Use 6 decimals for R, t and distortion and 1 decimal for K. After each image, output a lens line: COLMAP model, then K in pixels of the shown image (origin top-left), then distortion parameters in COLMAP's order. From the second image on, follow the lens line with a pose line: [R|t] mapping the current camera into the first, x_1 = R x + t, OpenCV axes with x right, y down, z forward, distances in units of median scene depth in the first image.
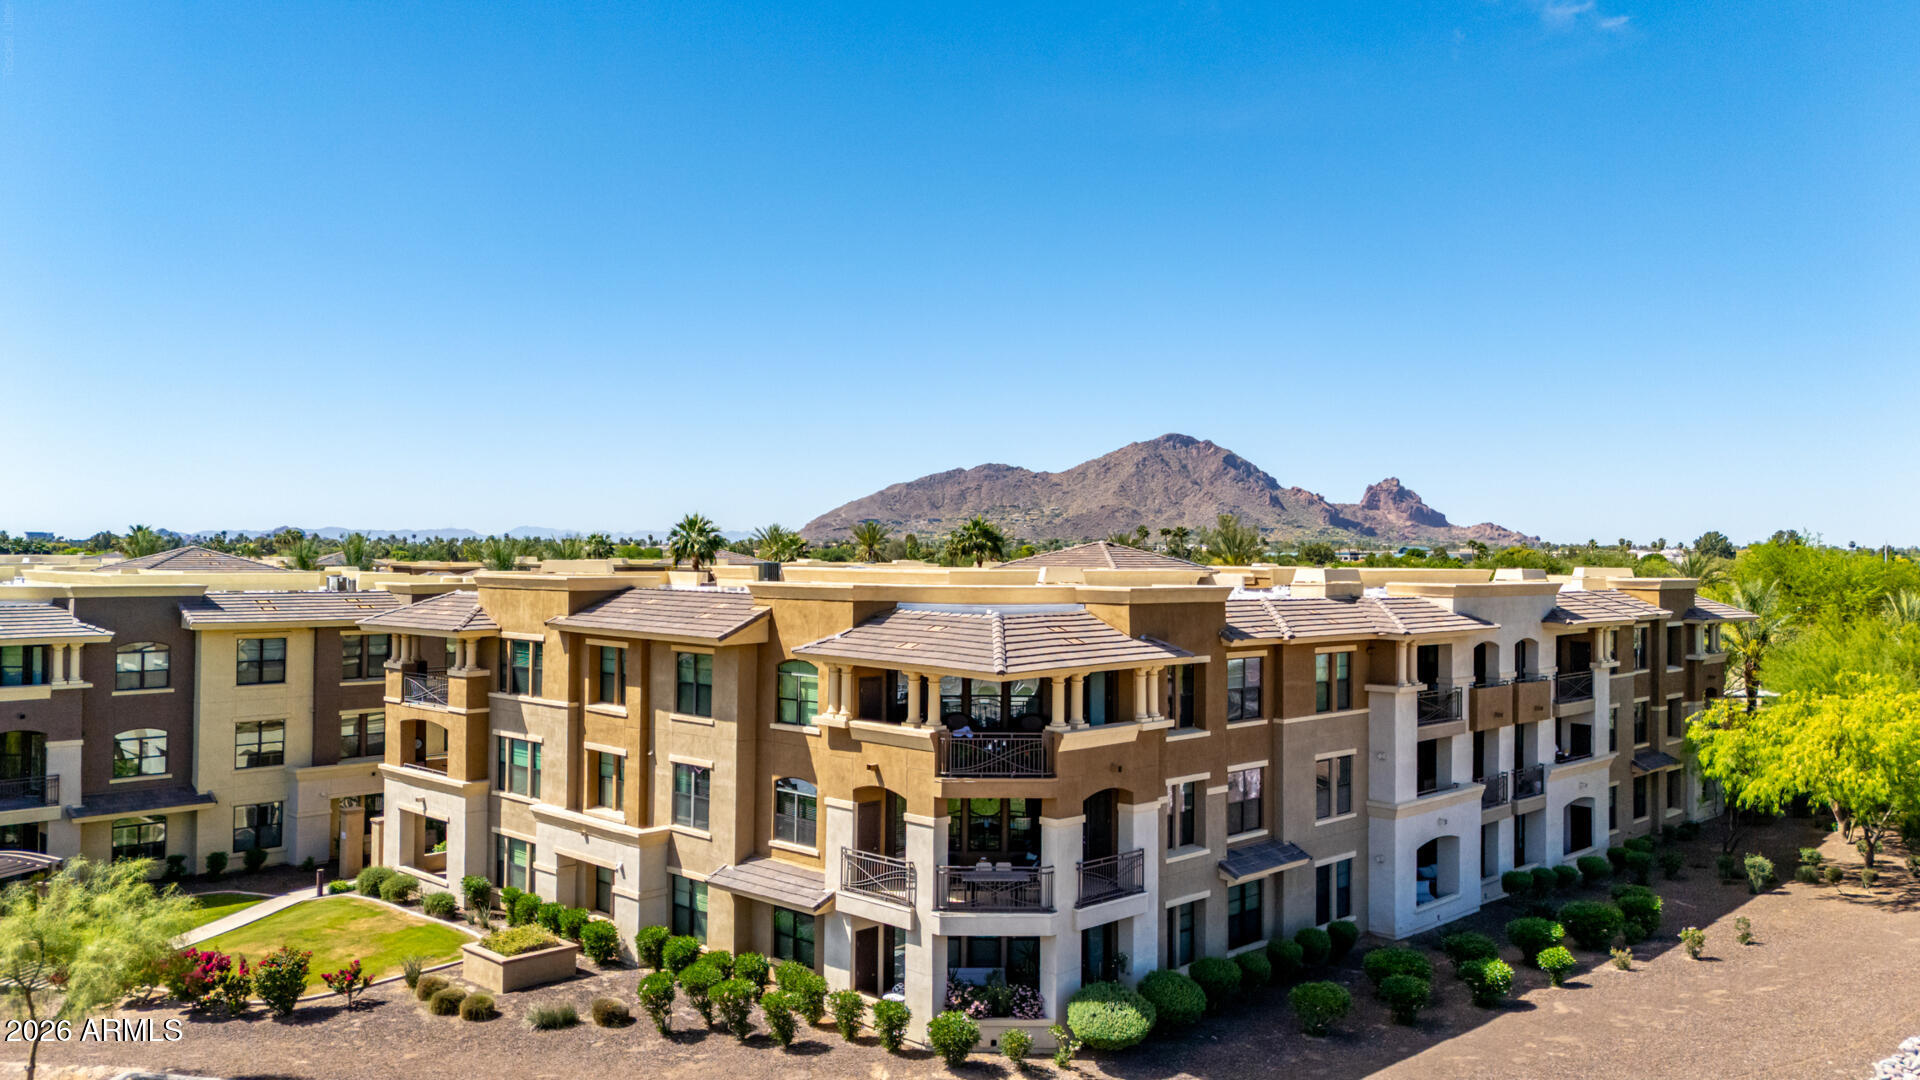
lens RADIAL K [[1450.9, 0, 963.2], [0, 1450.9, 526.7], [0, 0, 1]] dist [0.083967, -0.053019]
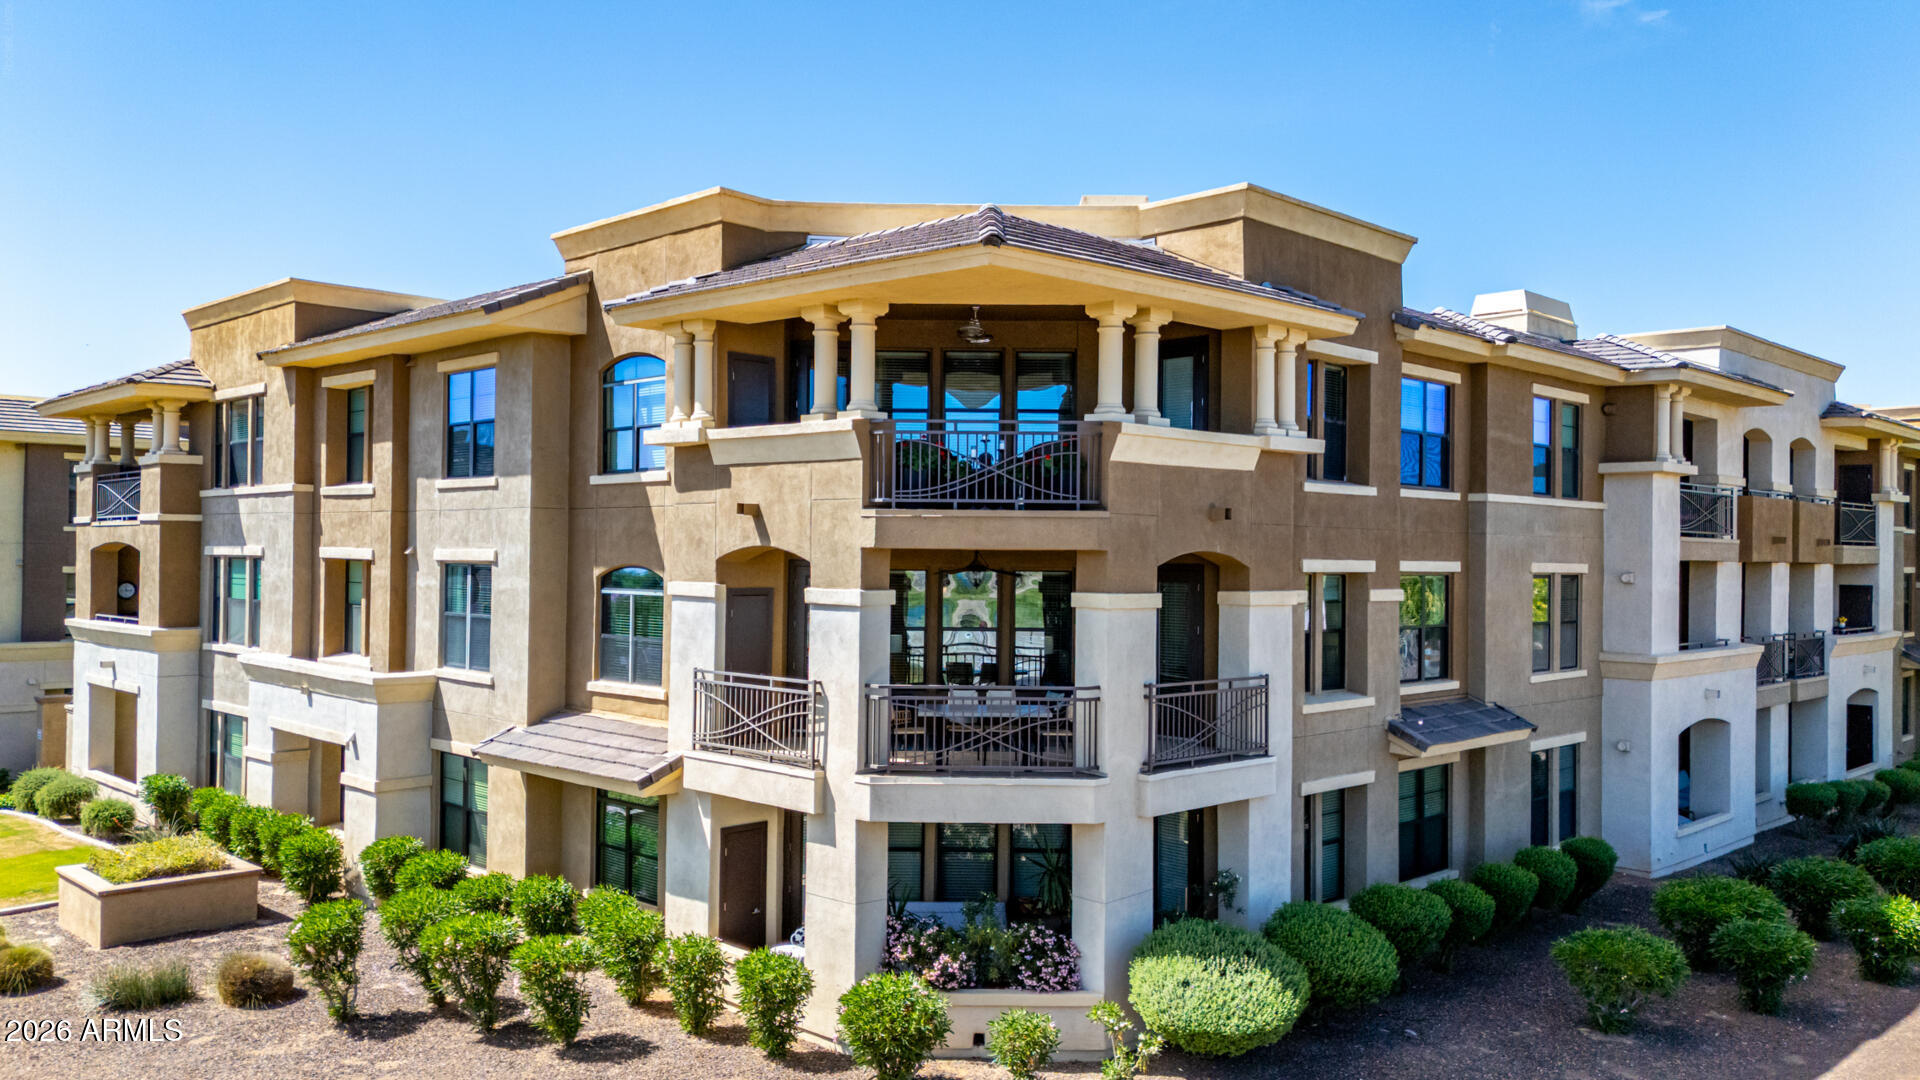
lens RADIAL K [[1450.9, 0, 961.0], [0, 1450.9, 531.5], [0, 0, 1]] dist [0.083967, -0.053019]
pose [[0.999928, 0.002317, -0.011799, 0.017356], [-0.002280, 0.999992, 0.003186, 0.153144], [0.011806, -0.003159, 0.999925, 0.431901]]
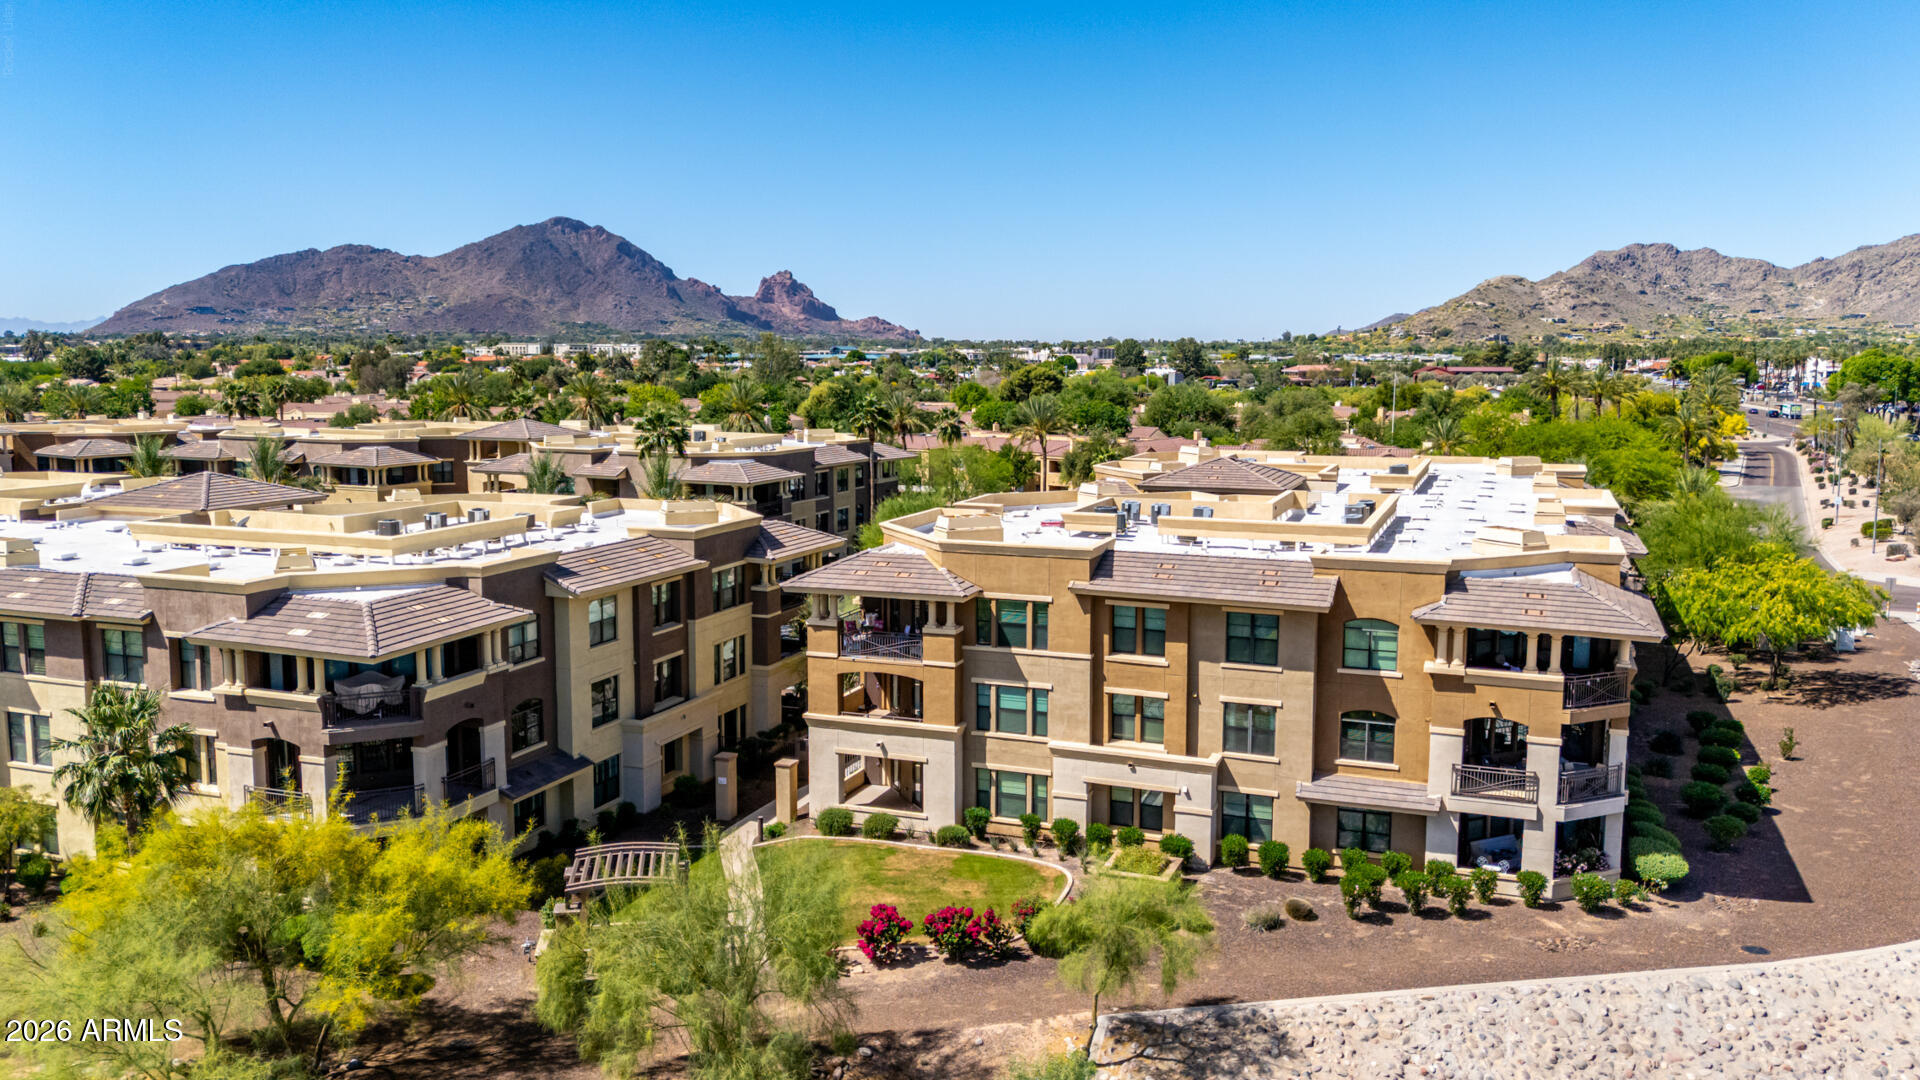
lens RADIAL K [[1450.9, 0, 972.1], [0, 1450.9, 530.9], [0, 0, 1]] dist [0.083967, -0.053019]
pose [[0.916259, -0.055205, 0.396764, -0.896592], [-0.002519, 0.989645, 0.143515, -0.157340], [-0.400578, -0.132496, 0.906632, 0.011302]]
